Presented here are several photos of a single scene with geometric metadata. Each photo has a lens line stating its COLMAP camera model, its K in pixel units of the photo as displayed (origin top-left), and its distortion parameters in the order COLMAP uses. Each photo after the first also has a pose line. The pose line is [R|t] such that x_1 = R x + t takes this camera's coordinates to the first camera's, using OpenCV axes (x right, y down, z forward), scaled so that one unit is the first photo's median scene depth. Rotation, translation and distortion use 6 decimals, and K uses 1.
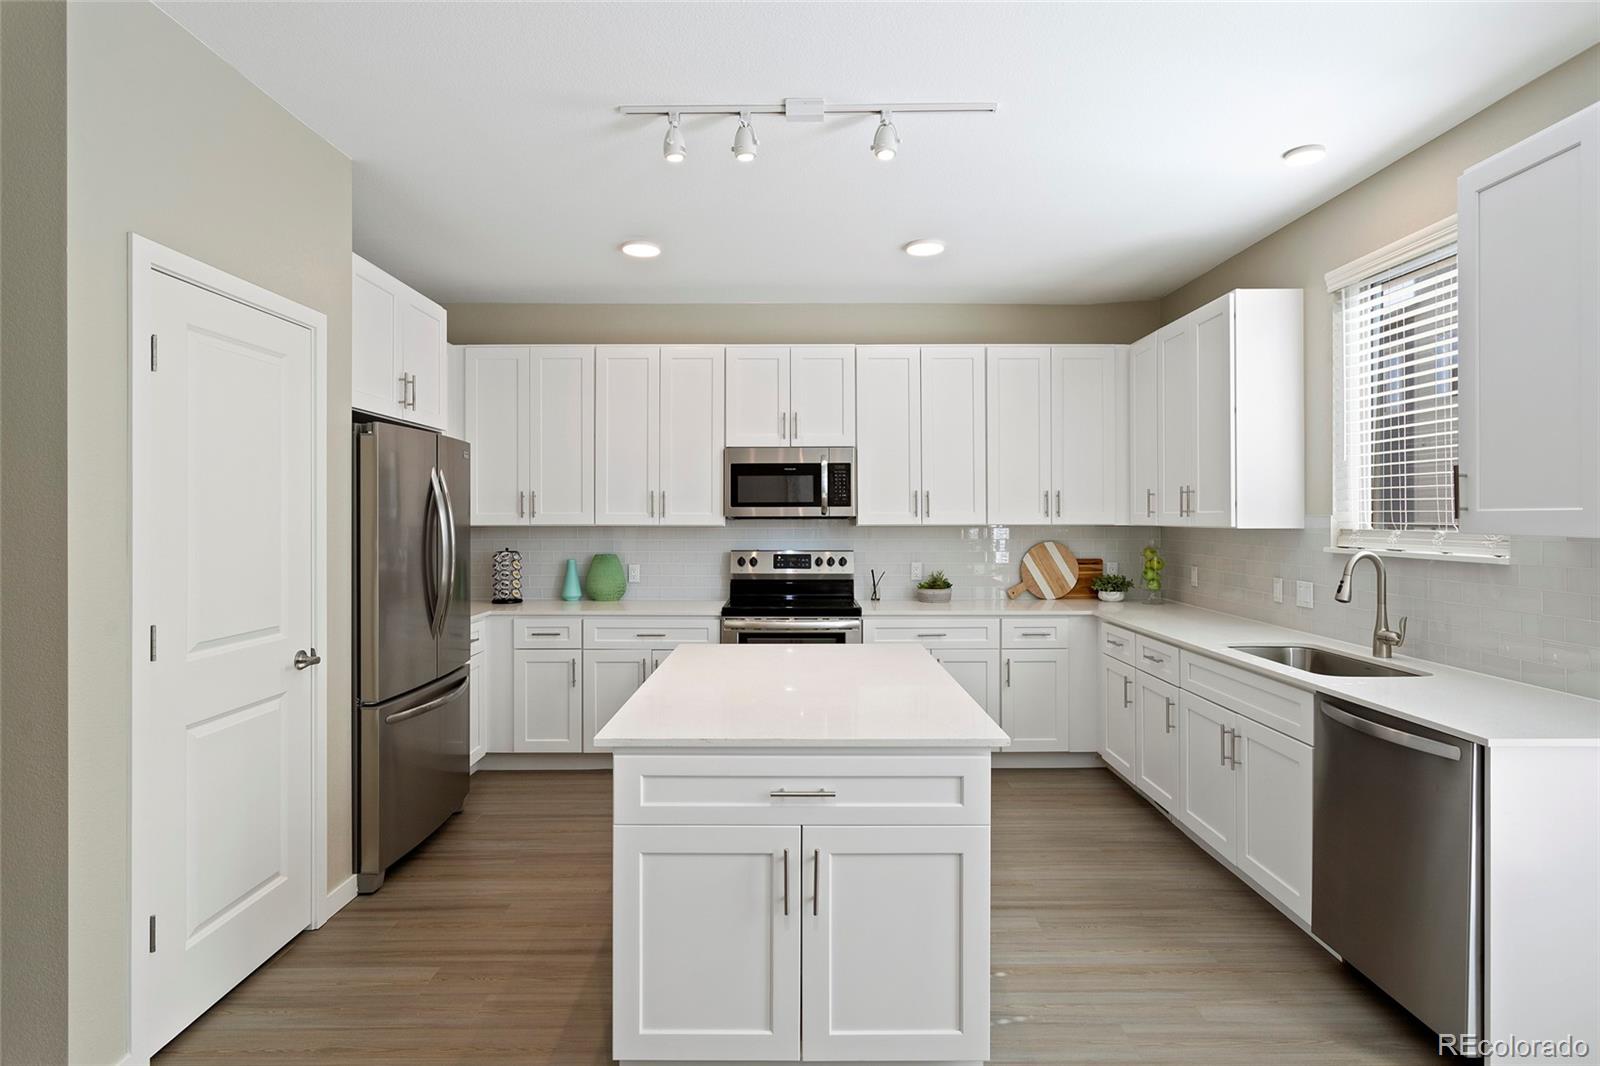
lens RADIAL K [[813.7, 0, 816.3], [0, 813.7, 523.1], [0, 0, 1]] dist [-0.002702, -0.001796]
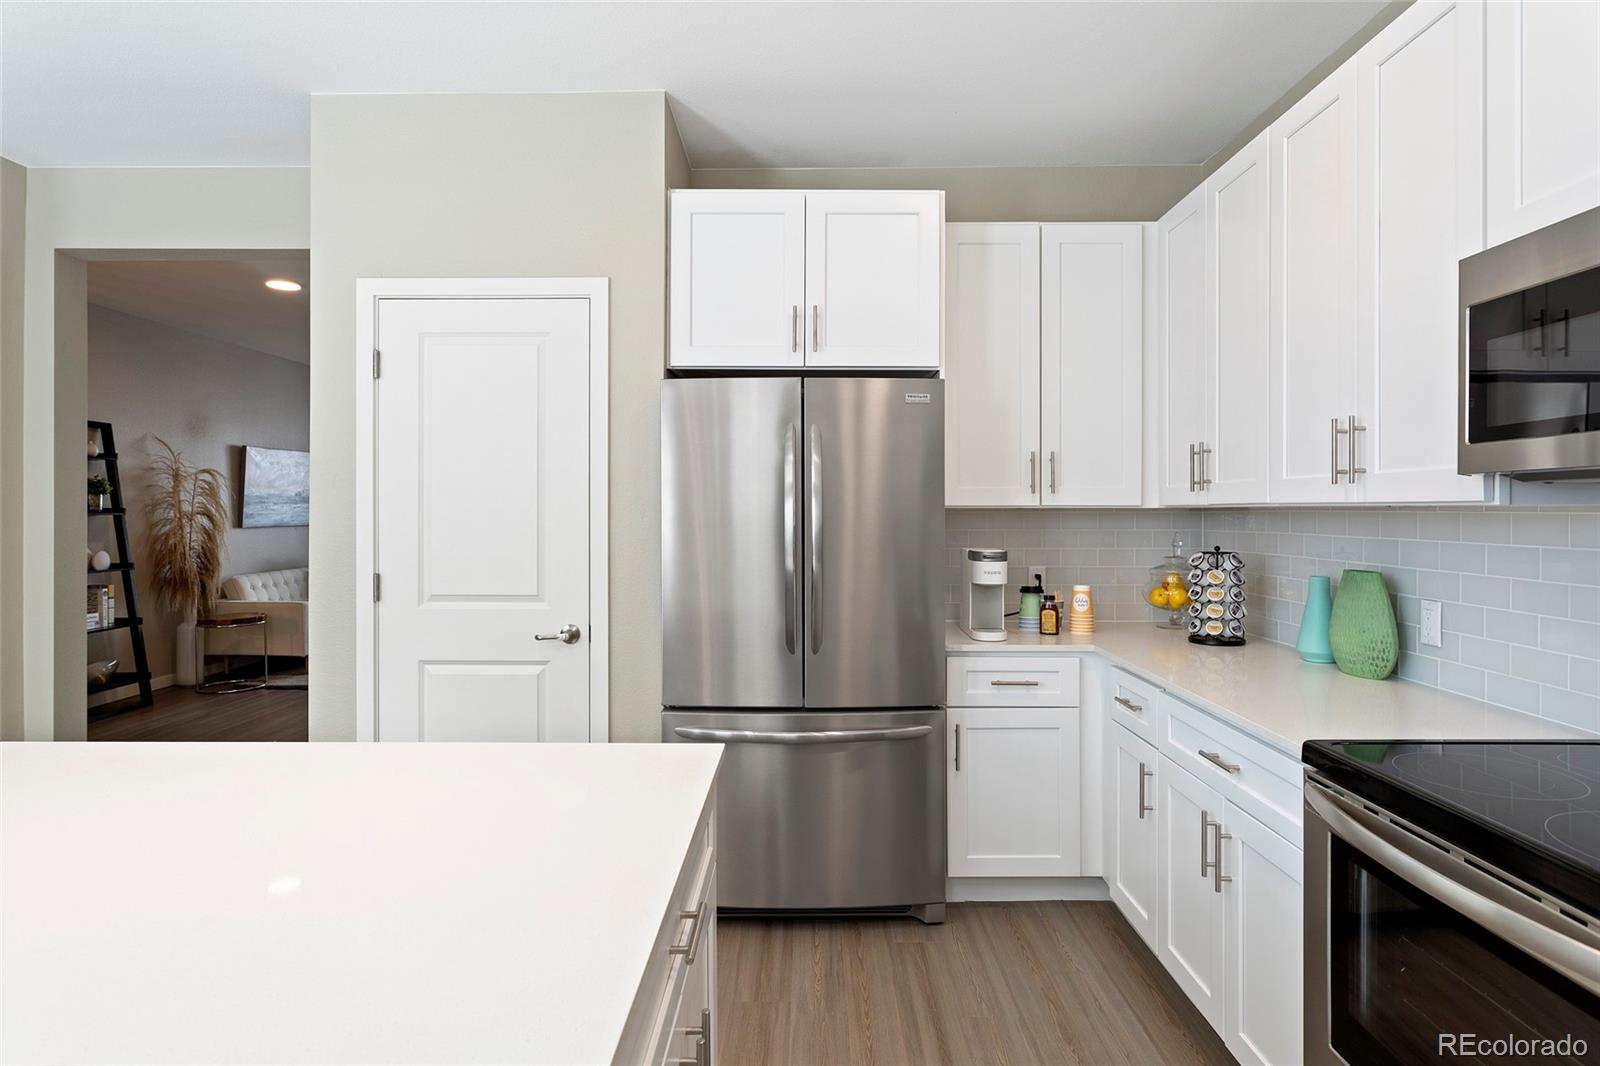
lens RADIAL K [[856.0, 0, 794.9], [0, 856.0, 513.5], [0, 0, 1]] dist [-0.003298, 0.000051]
pose [[-0.037707, 0.002923, -0.999285, 0.220715], [-0.009076, 0.999953, 0.003267, 0.008300], [0.999248, 0.009193, -0.037679, 0.731649]]
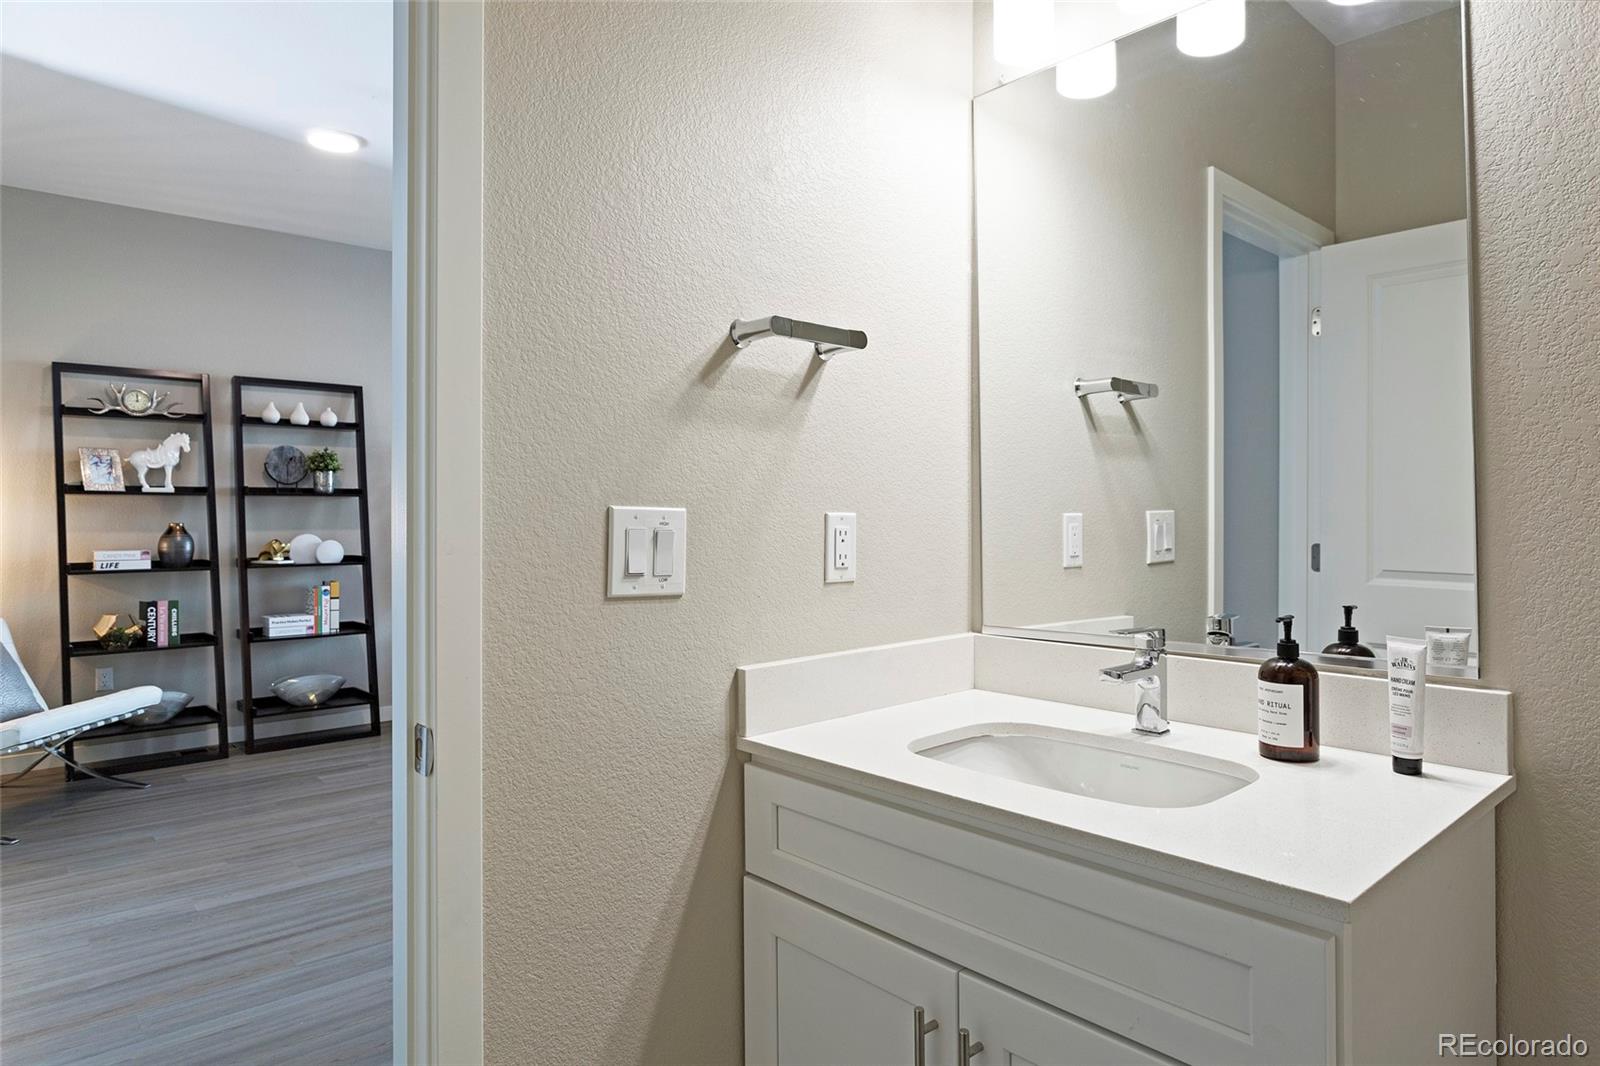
lens RADIAL K [[965.1, 0, 806.6], [0, 965.1, 520.1], [0, 0, 1]] dist [0.003869, -0.001742]
pose [[-0.752124, 0.001476, -0.659020, -0.574581], [-0.010141, 0.999853, 0.013813, 0.028463], [0.658943, 0.017072, -0.751999, 0.905401]]
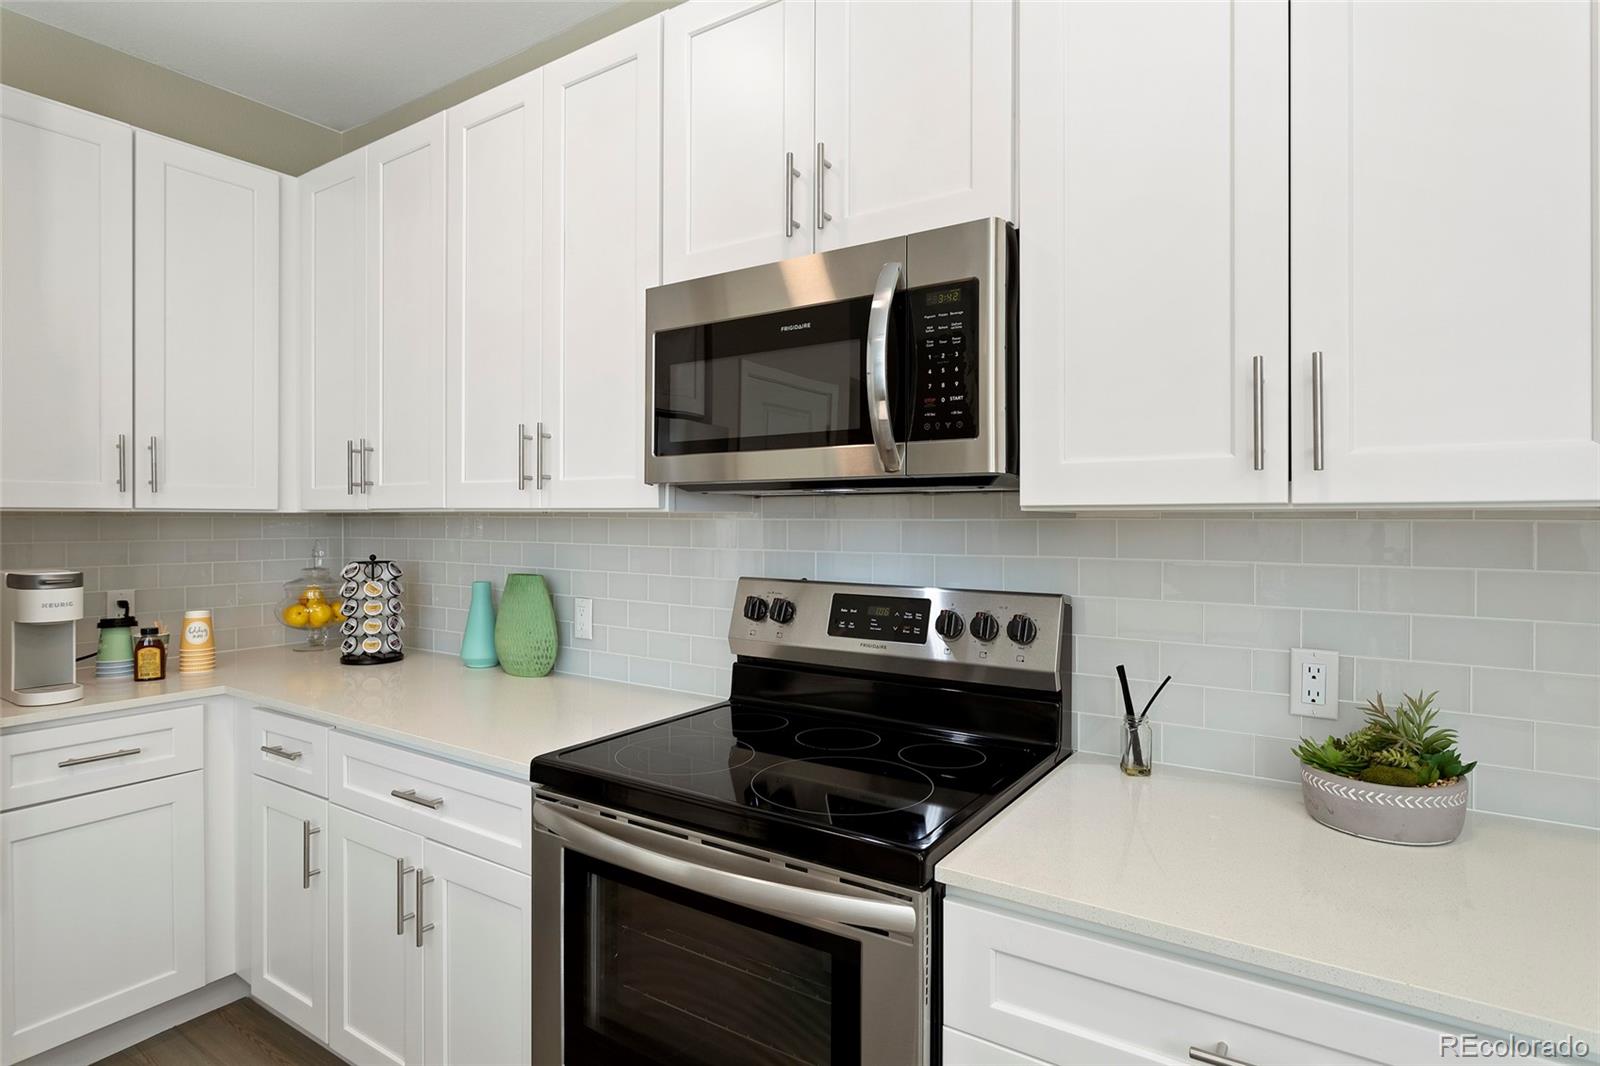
lens RADIAL K [[856.0, 0, 812.7], [0, 856.0, 523.1], [0, 0, 1]] dist [-0.003298, 0.000051]
pose [[0.817692, 0.005679, -0.575628, 0.158777], [-0.007606, 0.999971, -0.000939, 0.008513], [0.575606, 0.005147, 0.817711, 0.720668]]
